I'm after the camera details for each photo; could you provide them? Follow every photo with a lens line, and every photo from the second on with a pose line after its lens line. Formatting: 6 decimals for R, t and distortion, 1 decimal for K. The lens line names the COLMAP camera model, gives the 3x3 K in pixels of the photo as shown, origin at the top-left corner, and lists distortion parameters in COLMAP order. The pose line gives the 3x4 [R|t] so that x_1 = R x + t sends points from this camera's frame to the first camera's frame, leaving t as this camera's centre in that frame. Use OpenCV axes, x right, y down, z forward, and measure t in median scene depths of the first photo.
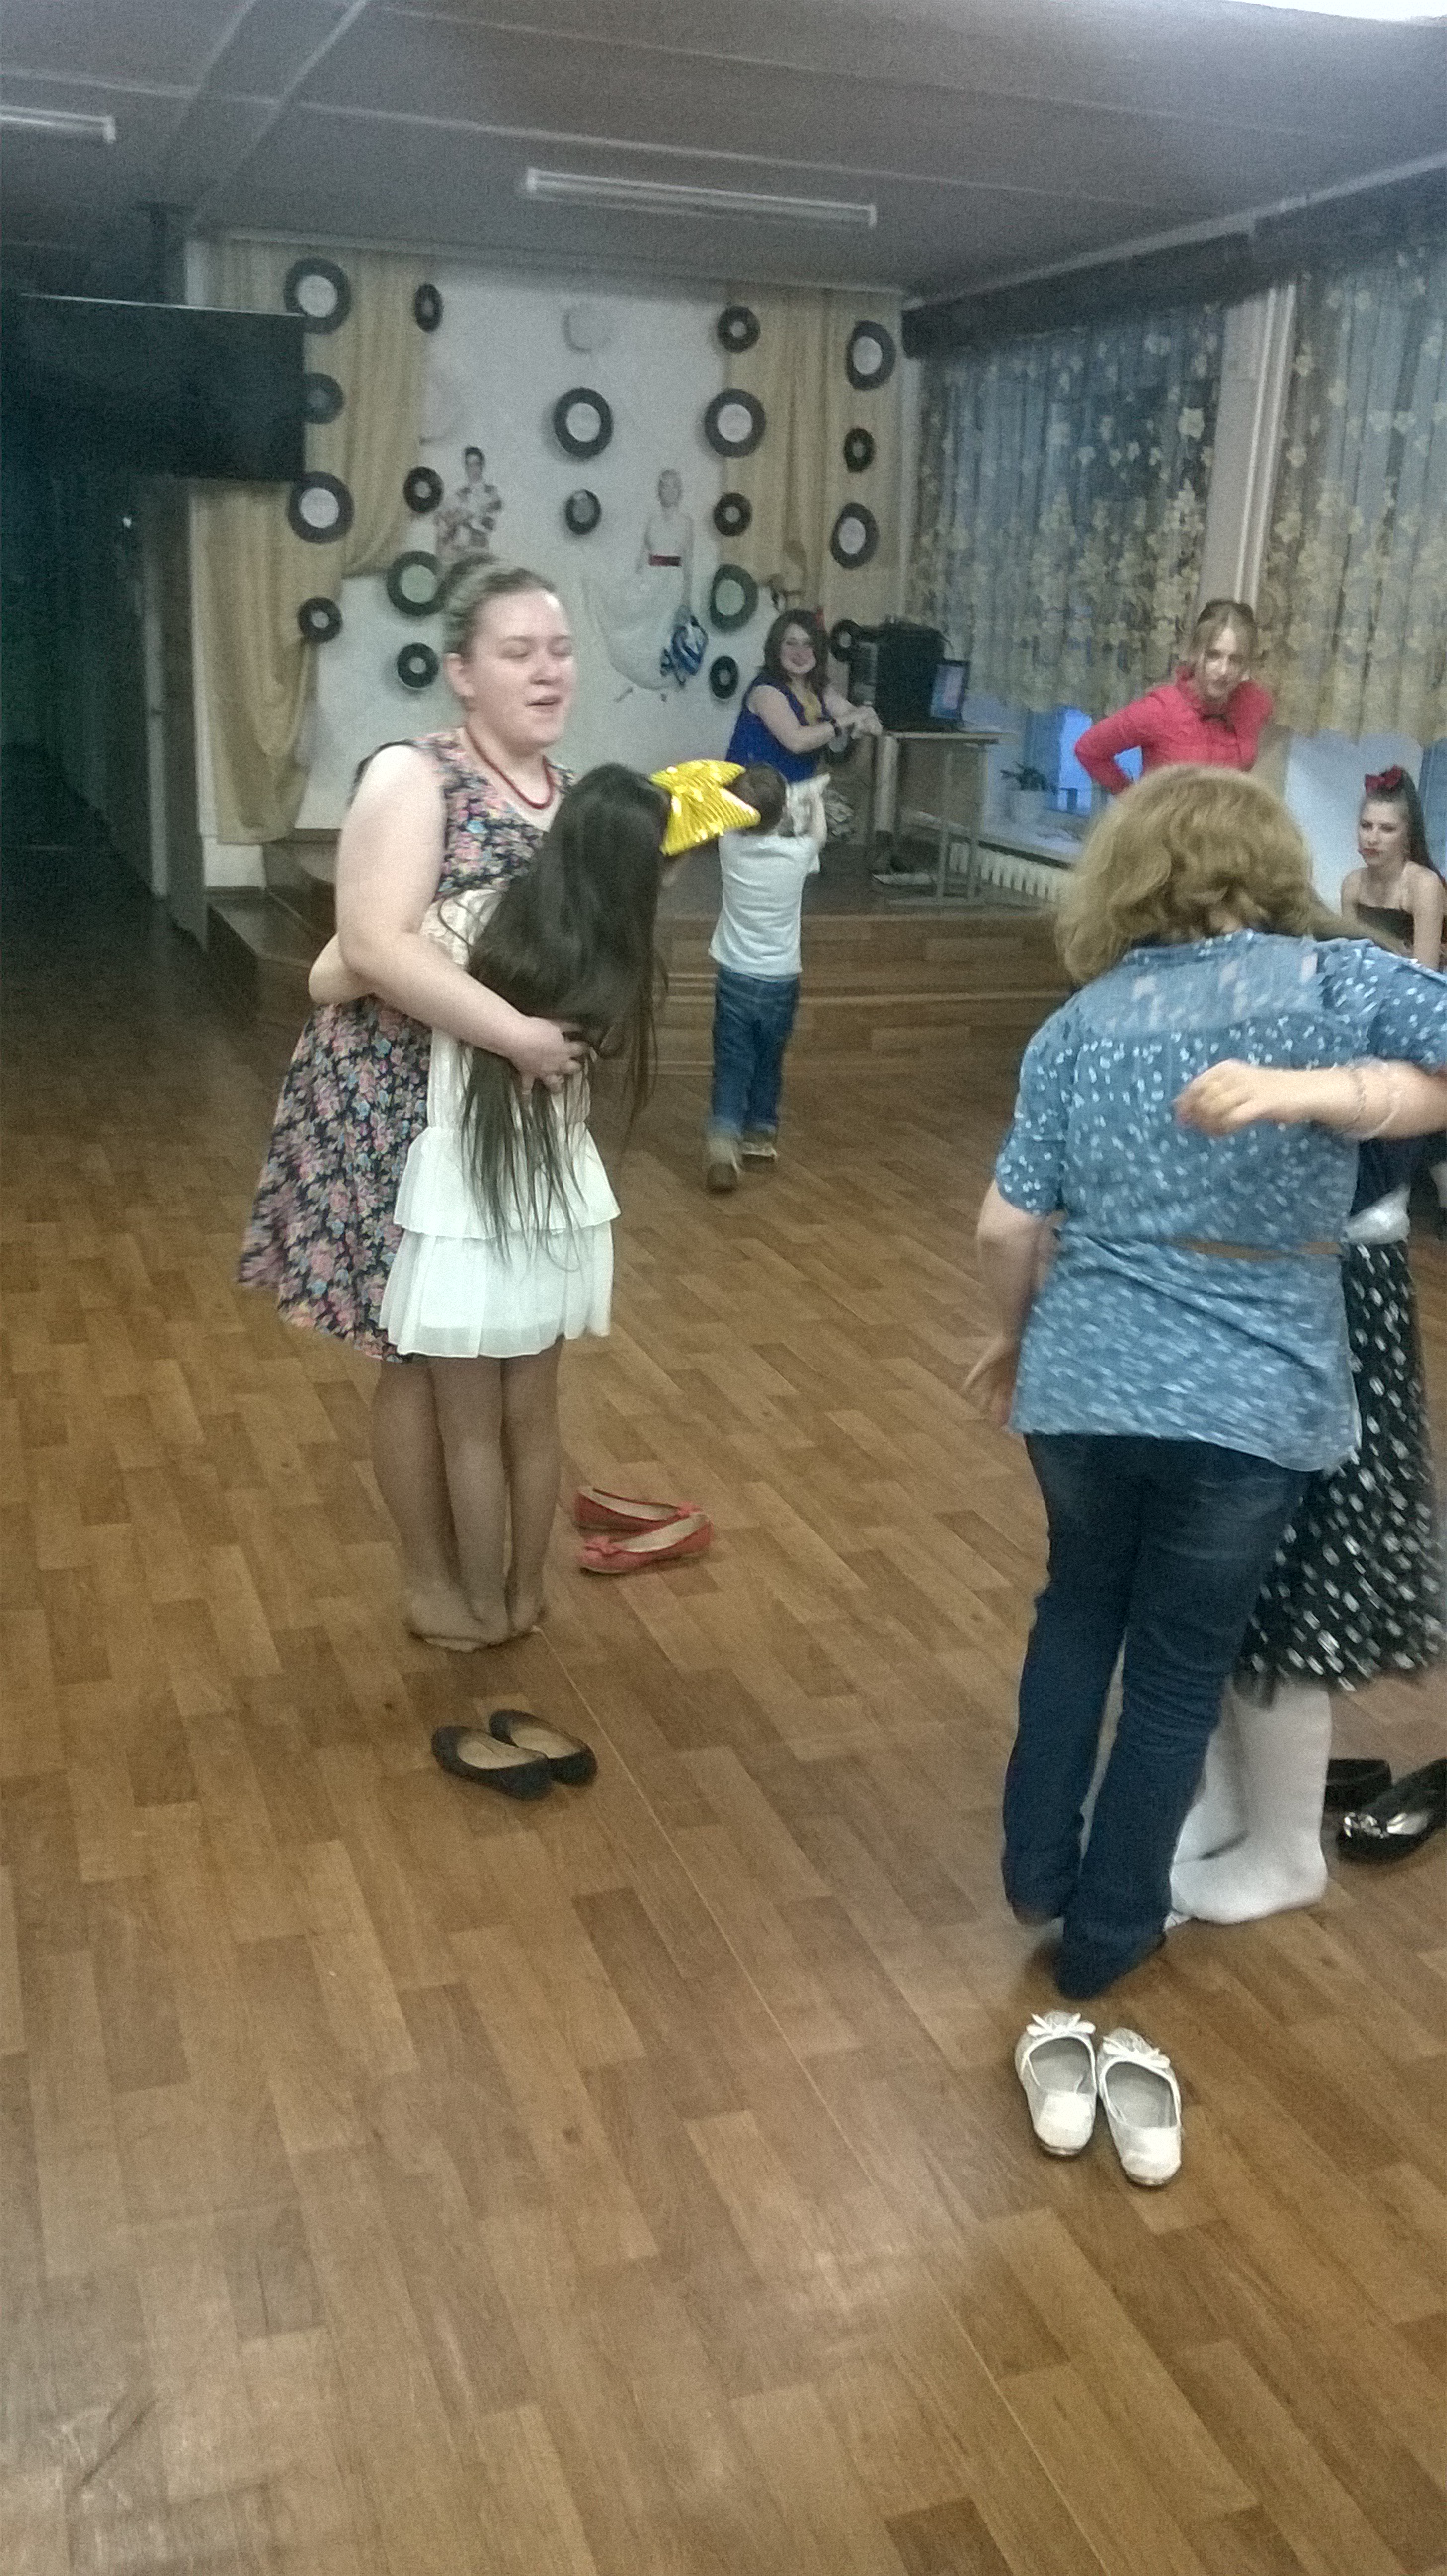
lens RADIAL K [[2155.2, 0, 726.7], [0, 2155.2, 1299.5], [0, 0, 1]] dist [0.041870, -0.170482]
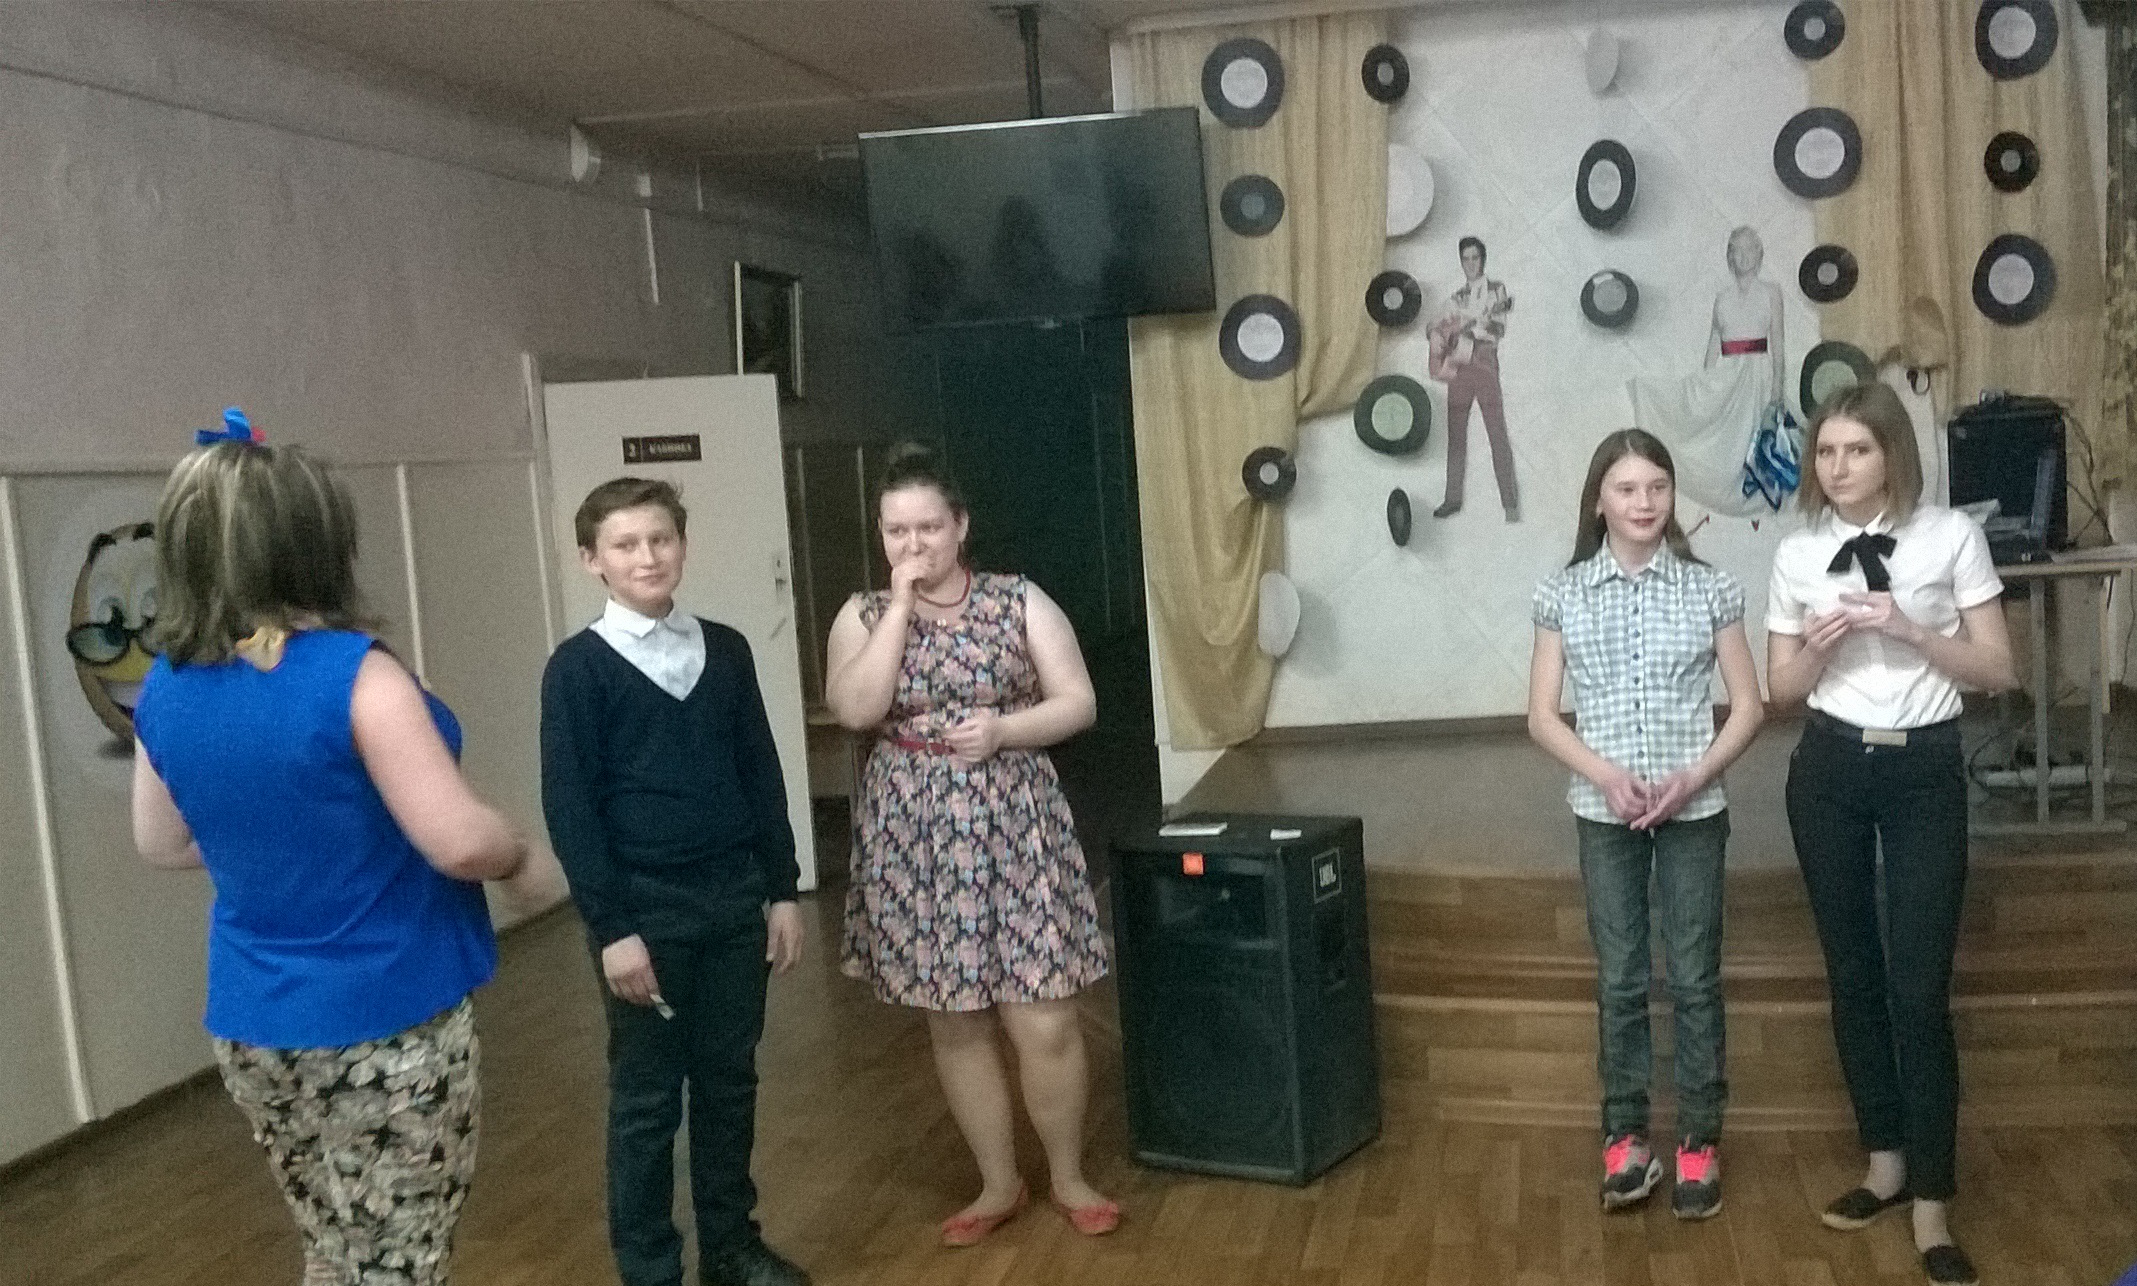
lens RADIAL K [[2159.1, 0, 1268.6], [0, 2159.1, 717.5], [0, 0, 1]] dist [0.085238, -0.320384]
pose [[0.889088, -0.043410, -0.455673, 0.167621], [-0.037312, 0.985307, -0.166668, -0.094415], [0.456212, 0.165185, 0.874405, 0.321610]]
